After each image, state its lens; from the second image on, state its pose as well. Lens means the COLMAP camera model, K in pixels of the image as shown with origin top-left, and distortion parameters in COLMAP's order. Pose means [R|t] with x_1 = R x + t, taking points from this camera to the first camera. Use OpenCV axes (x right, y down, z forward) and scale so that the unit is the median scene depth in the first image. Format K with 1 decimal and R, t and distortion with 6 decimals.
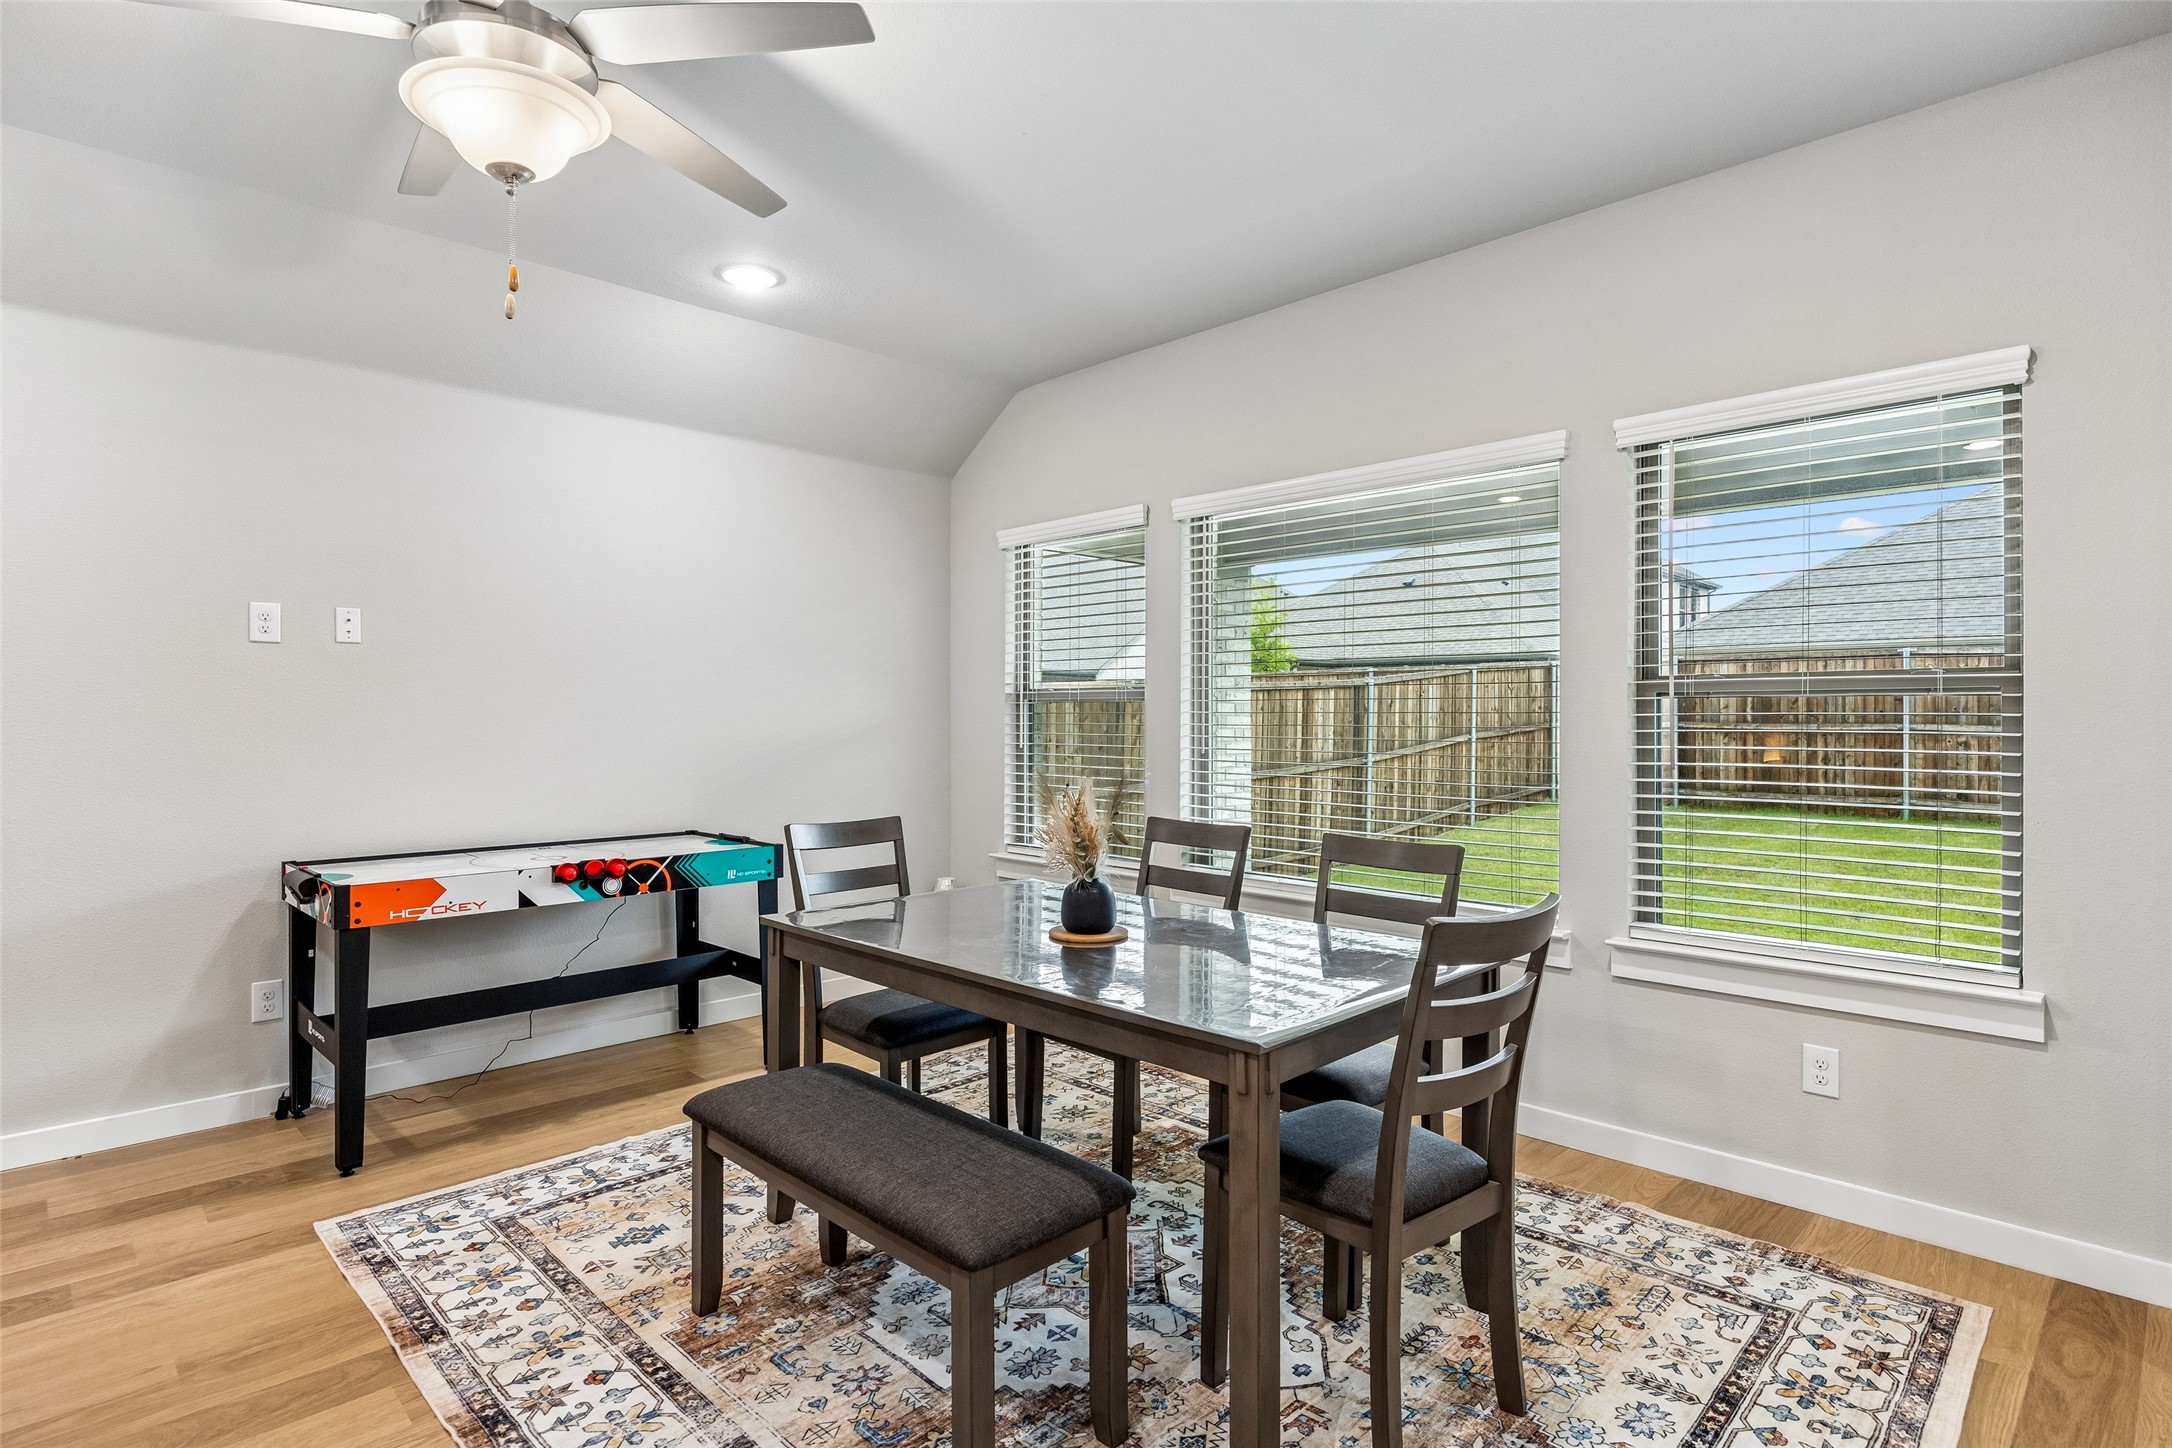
lens RADIAL K [[1139.0, 0, 1072.8], [0, 1139.0, 722.1], [0, 0, 1]] dist [-0.003358, -0.000153]
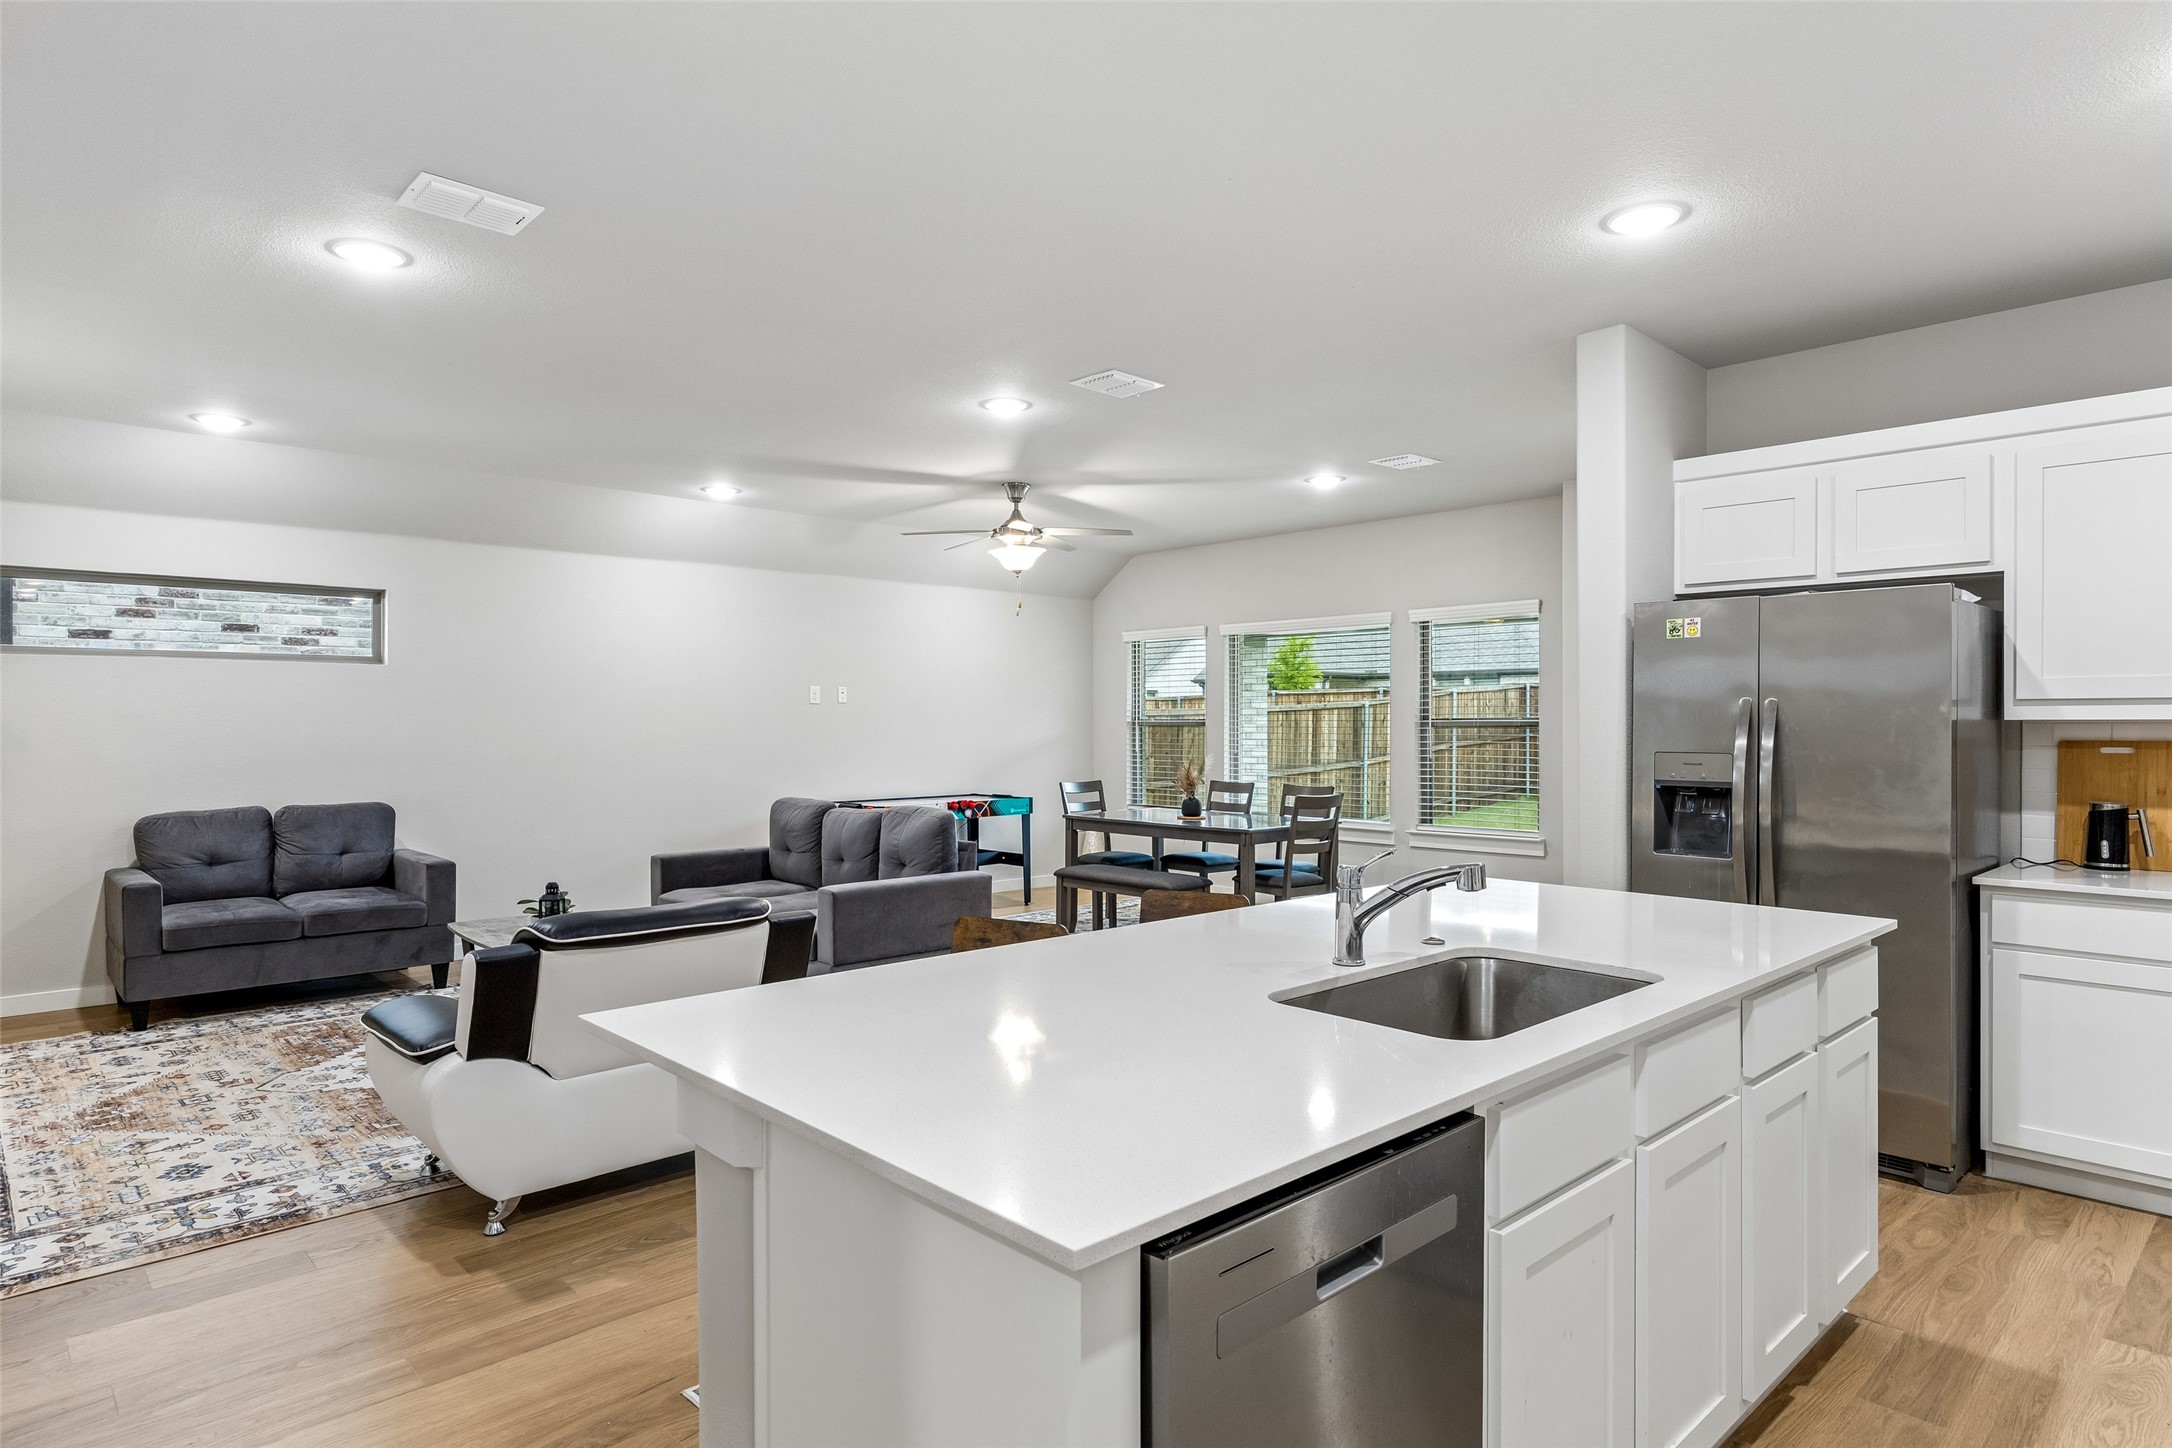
lens RADIAL K [[1225.7, 0, 1070.3], [0, 1225.7, 733.4], [0, 0, 1]] dist [0.002944, -0.004344]
pose [[0.999681, -0.002944, -0.025091, -0.160500], [0.003001, 0.999993, 0.002212, -0.018167], [0.025084, -0.002286, 0.999683, -1.529980]]
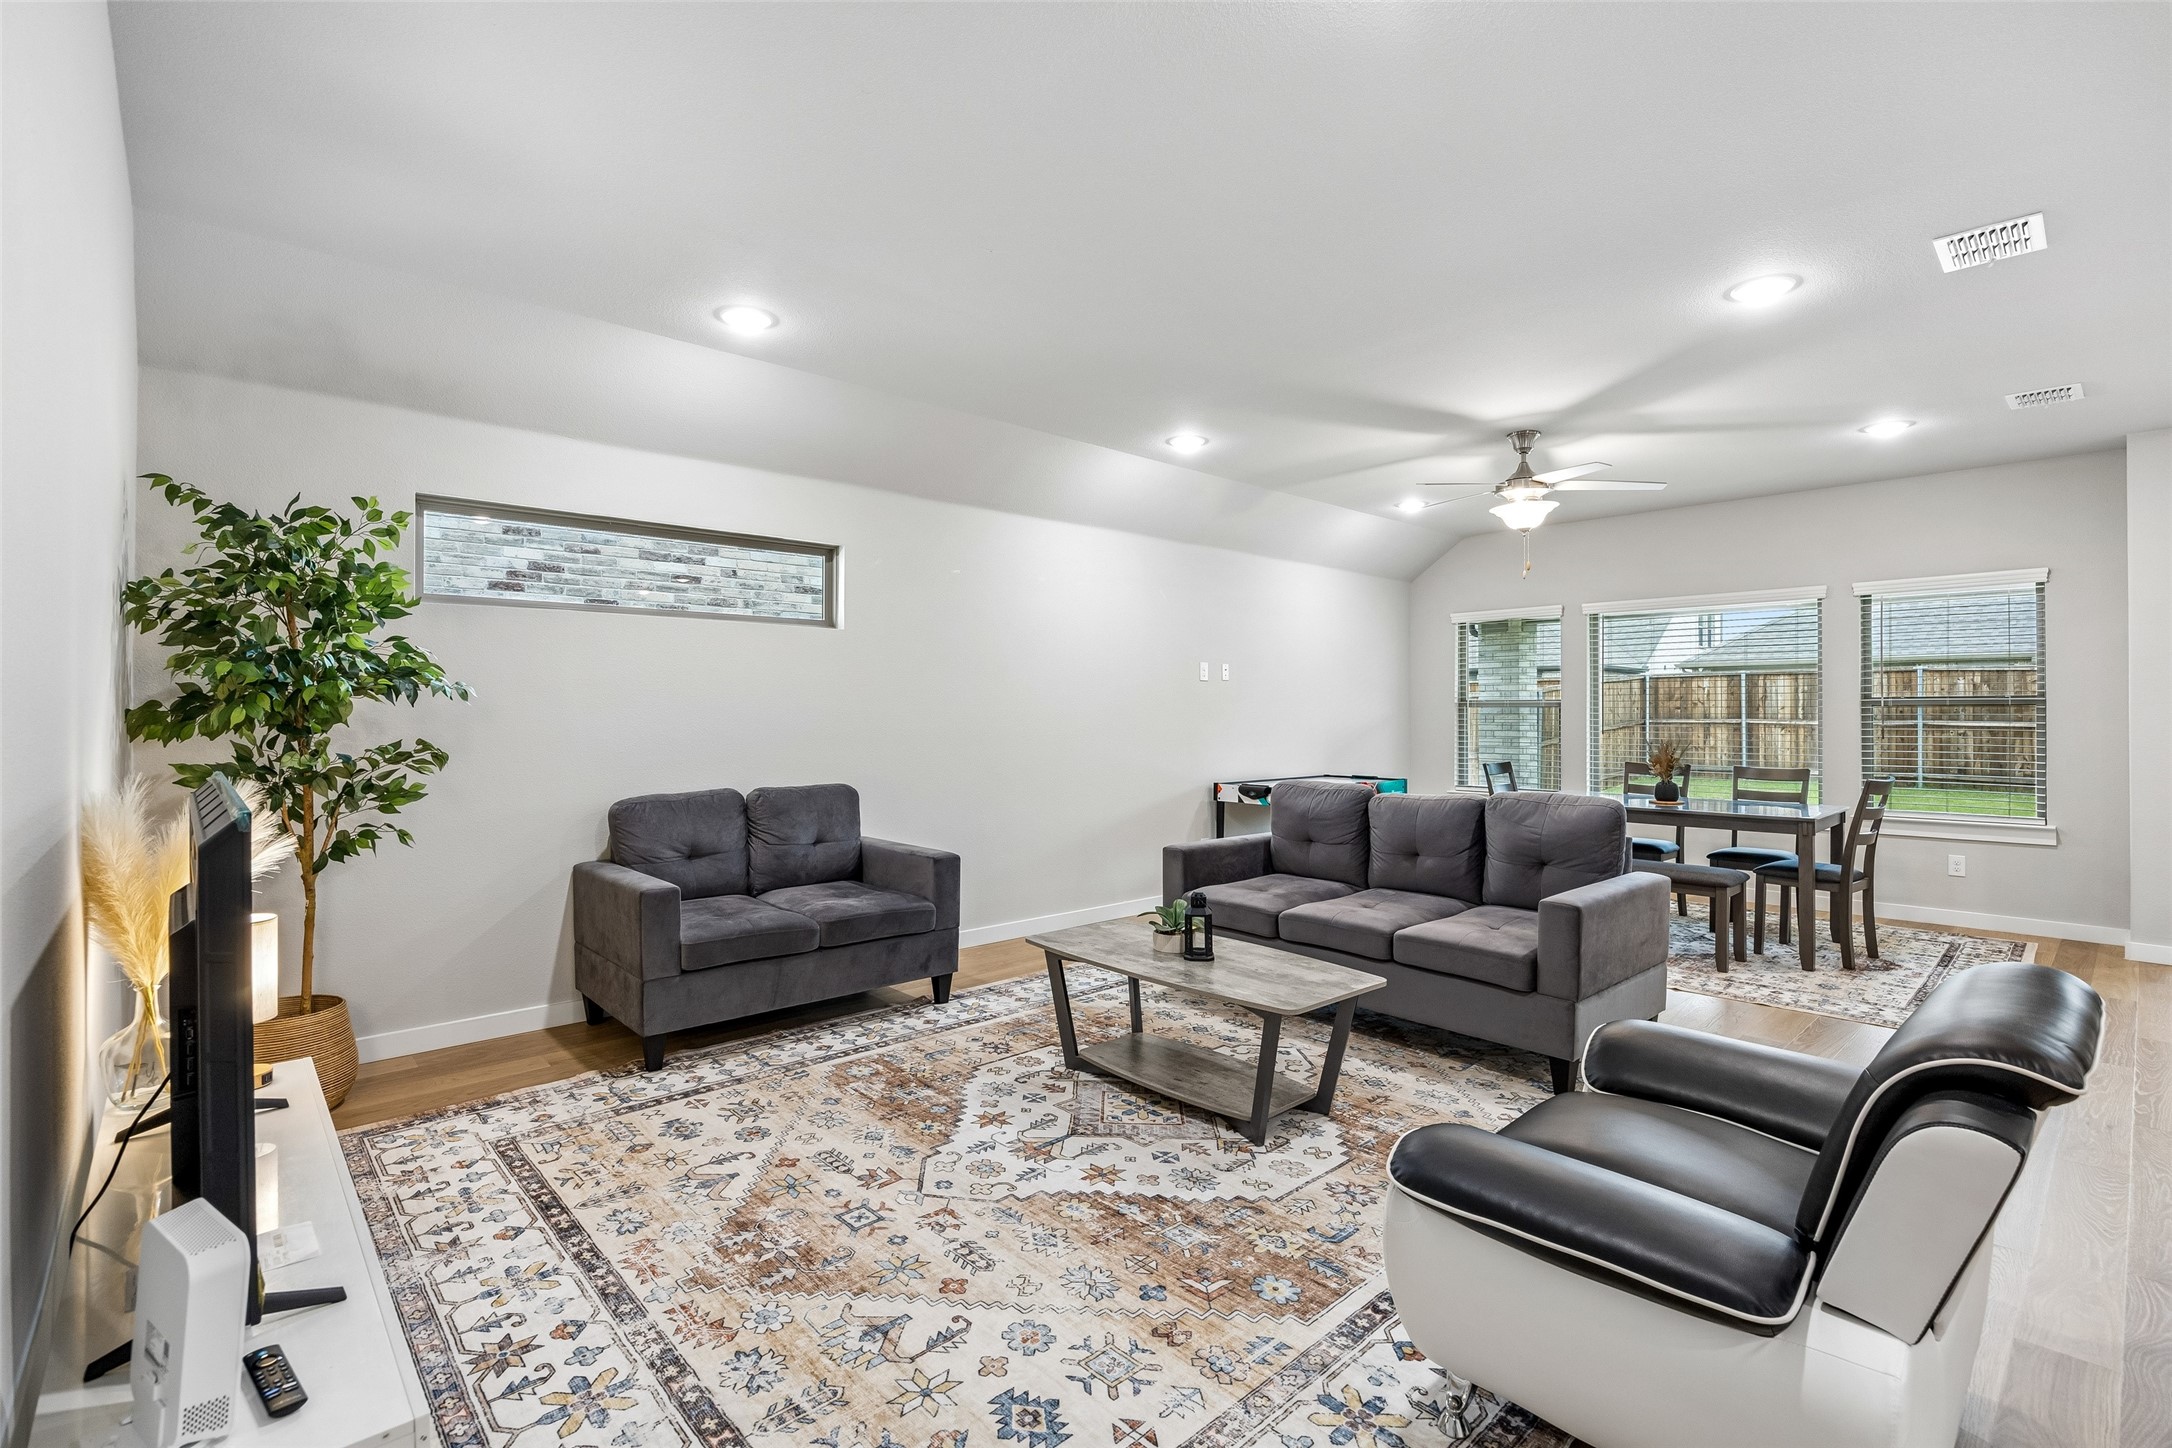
lens RADIAL K [[995.3, 0, 1086.0], [0, 995.3, 713.5], [0, 0, 1]] dist [-0.016753, 0.000866]
pose [[0.999301, -0.000166, -0.037379, -0.941696], [-0.000073, 0.999979, -0.006408, 0.003213], [0.037379, 0.006407, 0.999281, -0.972142]]
